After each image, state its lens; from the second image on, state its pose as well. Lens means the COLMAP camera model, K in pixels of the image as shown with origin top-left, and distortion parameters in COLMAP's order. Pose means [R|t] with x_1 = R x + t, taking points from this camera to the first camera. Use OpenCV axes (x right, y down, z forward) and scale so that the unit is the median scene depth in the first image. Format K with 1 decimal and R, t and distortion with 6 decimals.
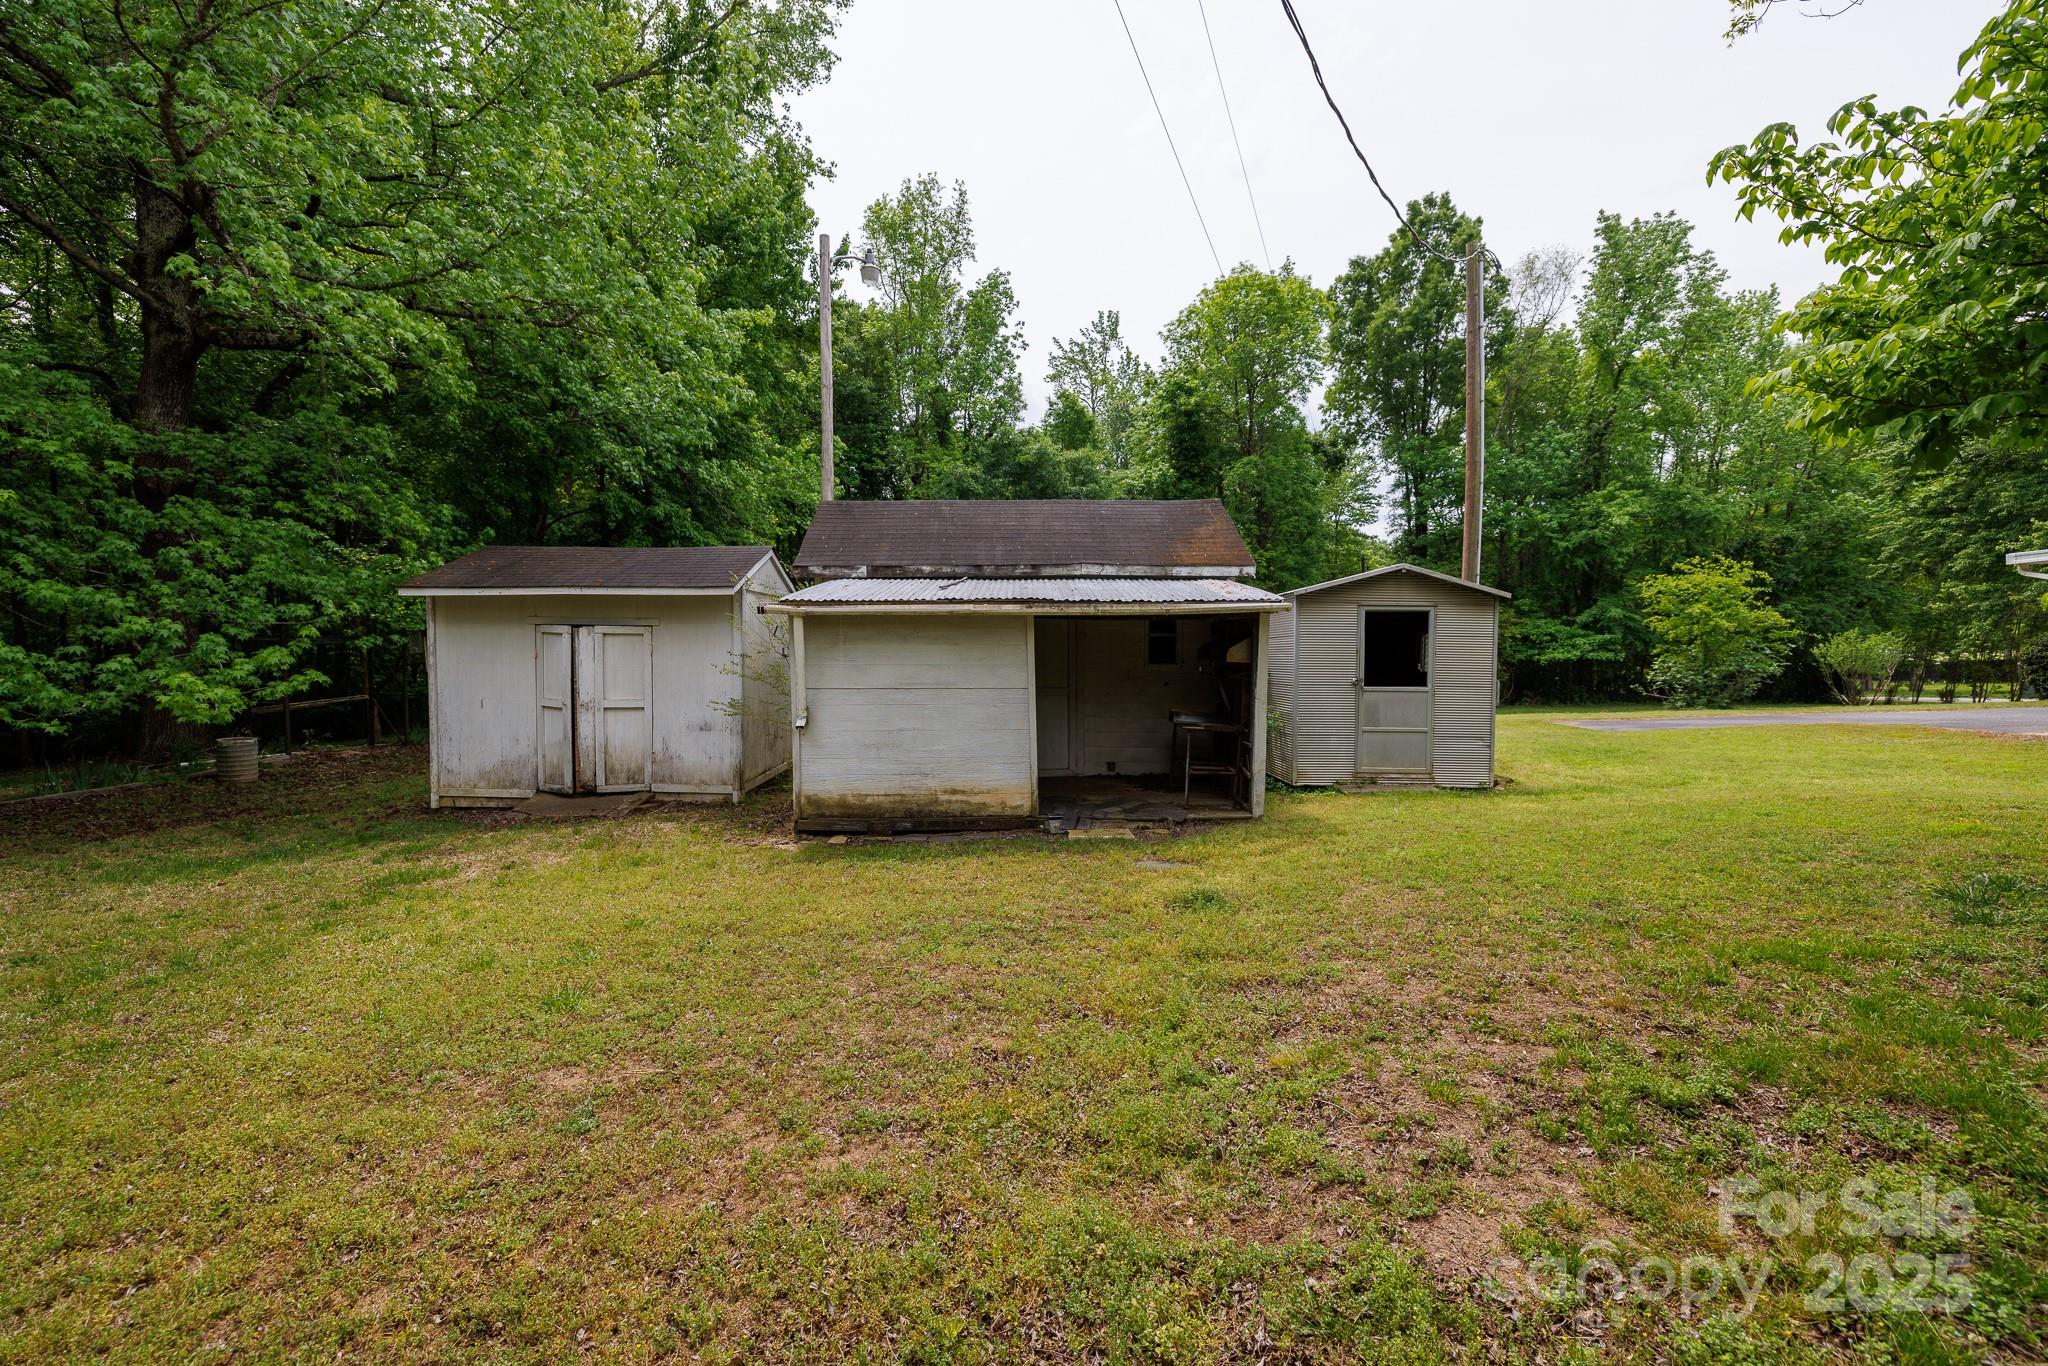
lens RADIAL K [[891.5, 0, 1023.6], [0, 891.5, 677.8], [0, 0, 1]] dist [0.000873, 0.000122]
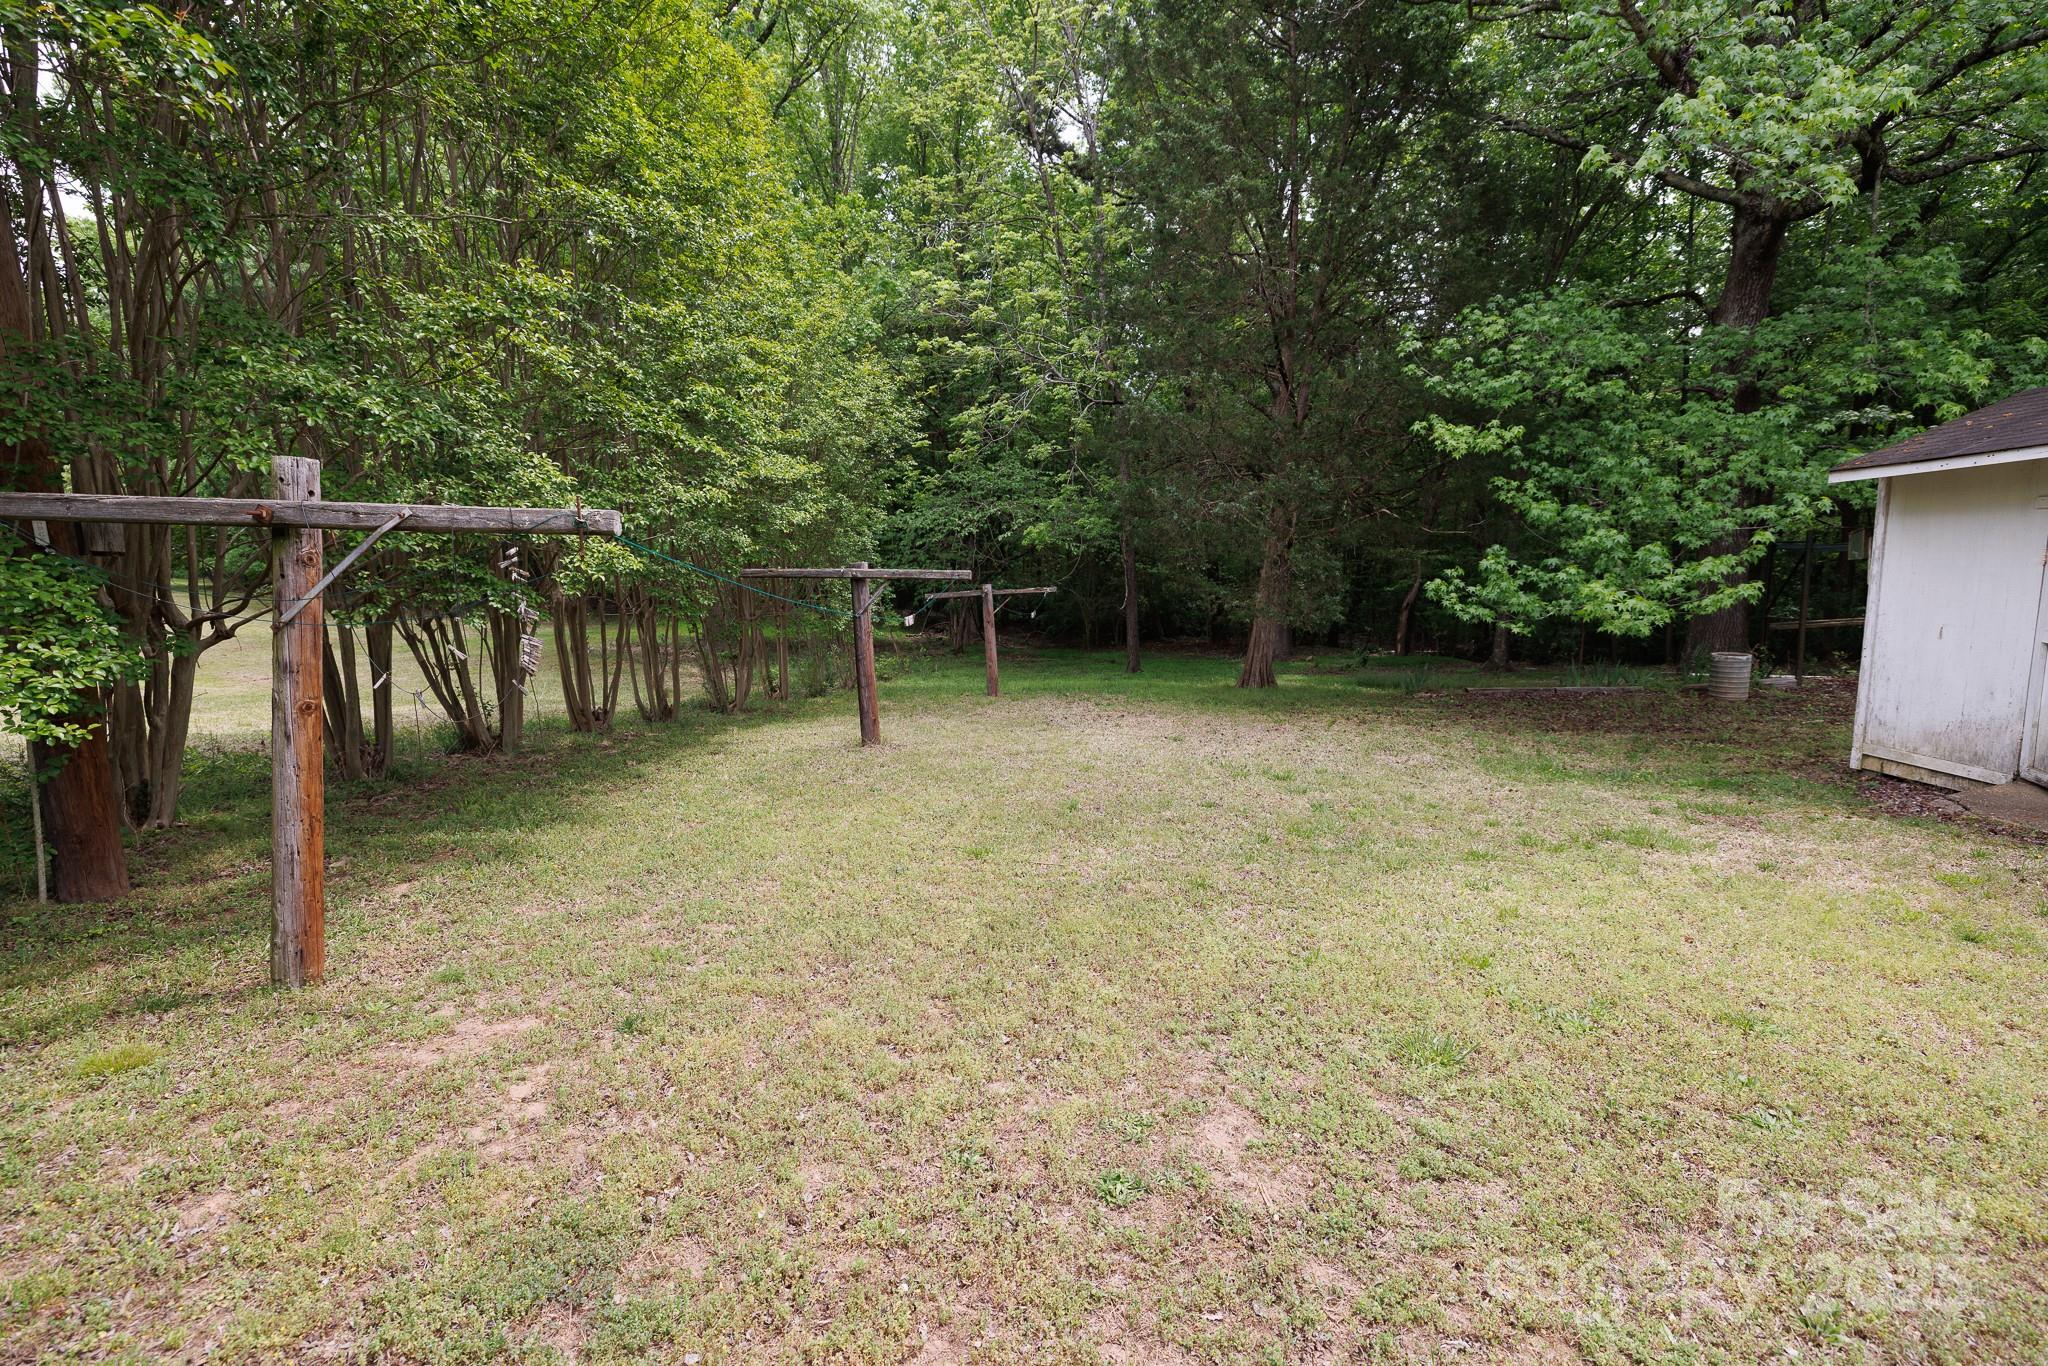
lens RADIAL K [[891.5, 0, 1024.8], [0, 891.5, 688.0], [0, 0, 1]] dist [0.000873, 0.000122]
pose [[0.017549, 0.127284, -0.991711, 0.062653], [-0.017433, 0.991752, 0.126981, -0.004072], [0.999694, 0.015060, 0.019623, 0.287433]]
